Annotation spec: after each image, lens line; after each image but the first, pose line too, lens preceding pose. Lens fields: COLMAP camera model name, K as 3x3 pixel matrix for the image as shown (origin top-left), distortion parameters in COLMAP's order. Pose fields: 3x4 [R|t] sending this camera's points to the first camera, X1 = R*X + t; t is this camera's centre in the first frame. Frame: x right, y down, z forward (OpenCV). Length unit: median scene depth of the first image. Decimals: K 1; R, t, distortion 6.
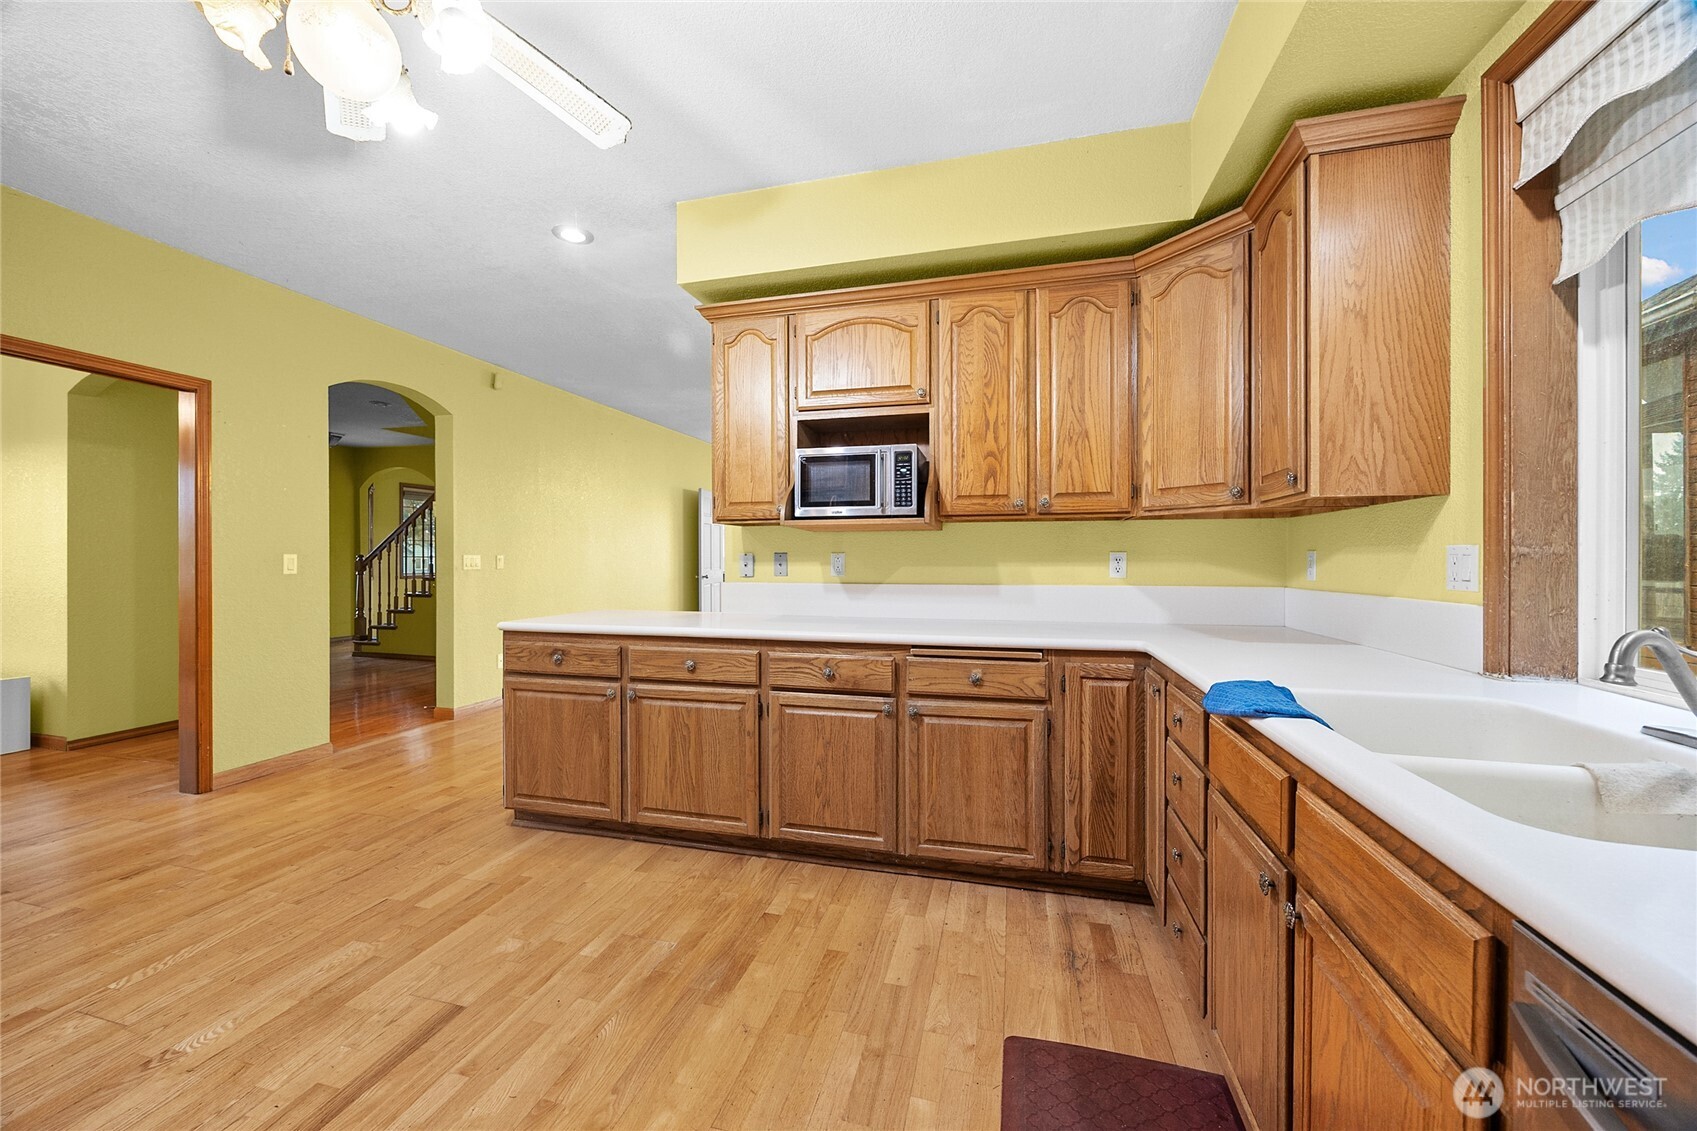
lens RADIAL K [[648.0, 0, 845.3], [0, 648.0, 564.0], [0, 0, 1]] dist [-0.002458, 0.000024]
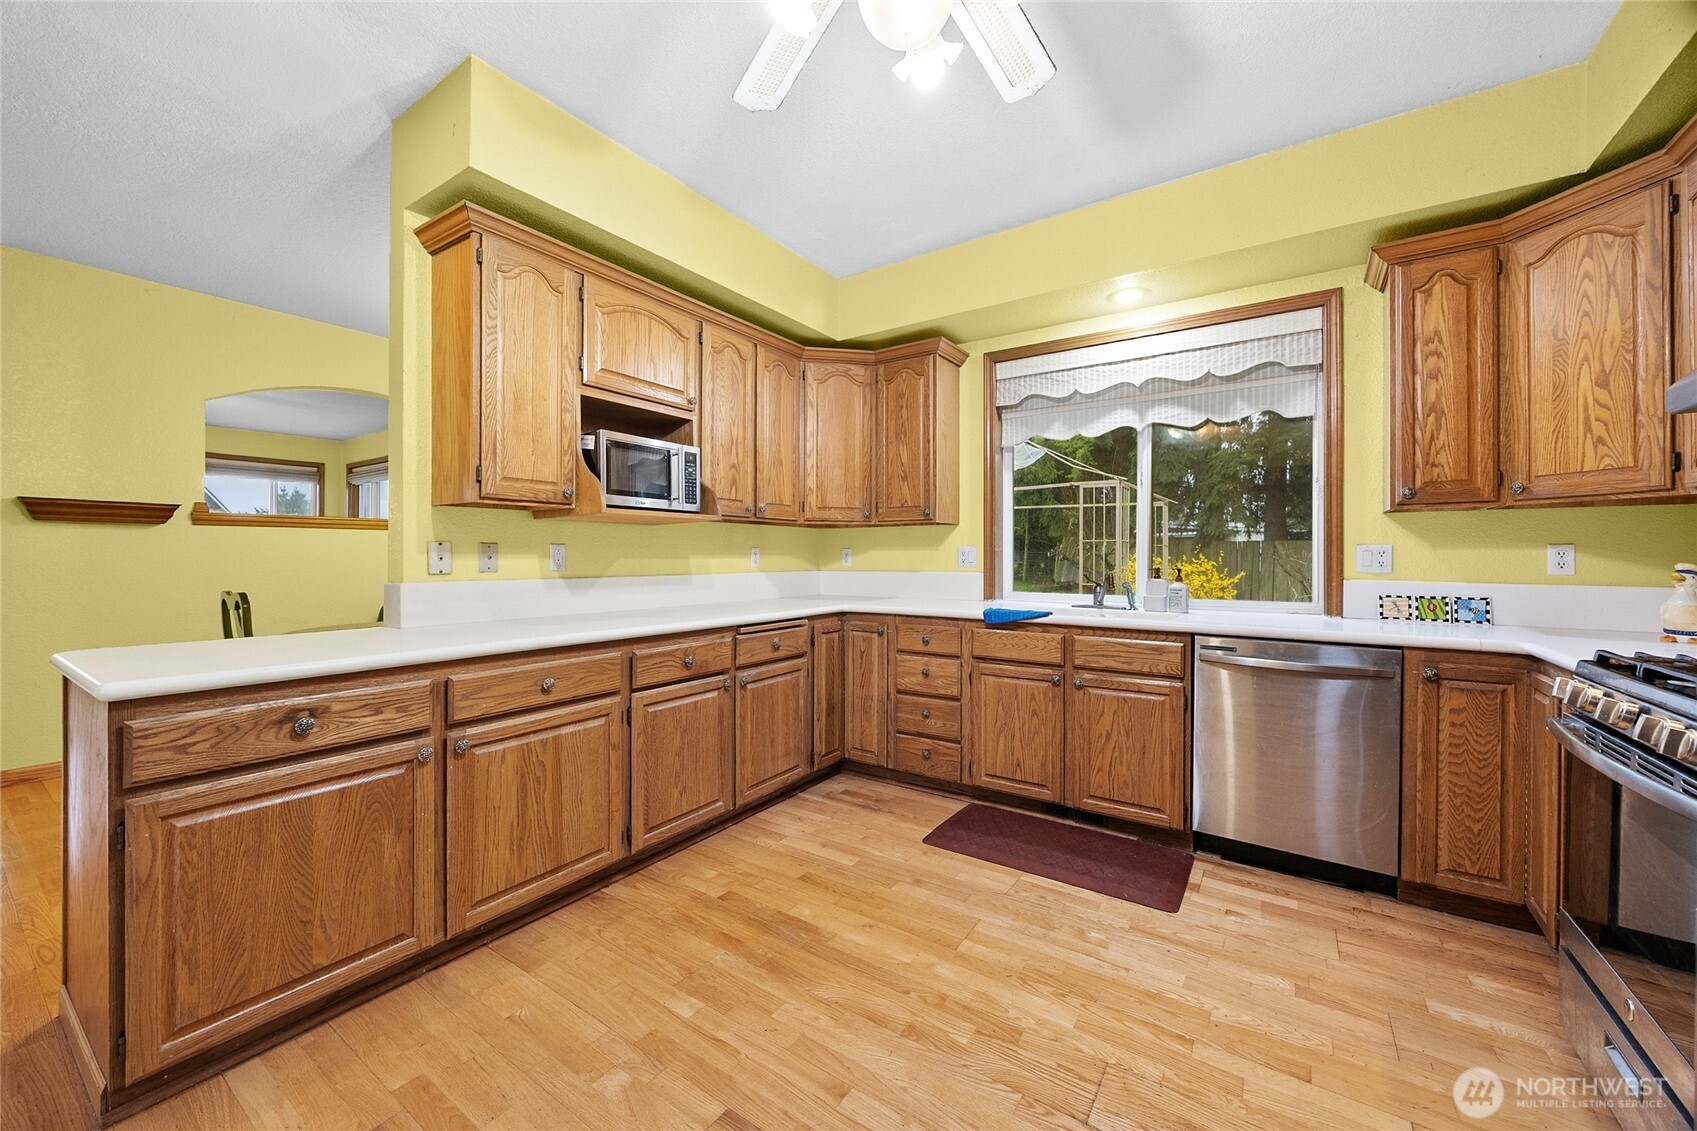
lens RADIAL K [[648.0, 0, 843.8], [0, 648.0, 562.8], [0, 0, 1]] dist [-0.002458, 0.000024]
pose [[0.333381, -0.007407, 0.942763, -0.875969], [0.005196, 0.999968, 0.006019, 0.006102], [-0.942778, 0.002892, 0.333409, 0.407329]]
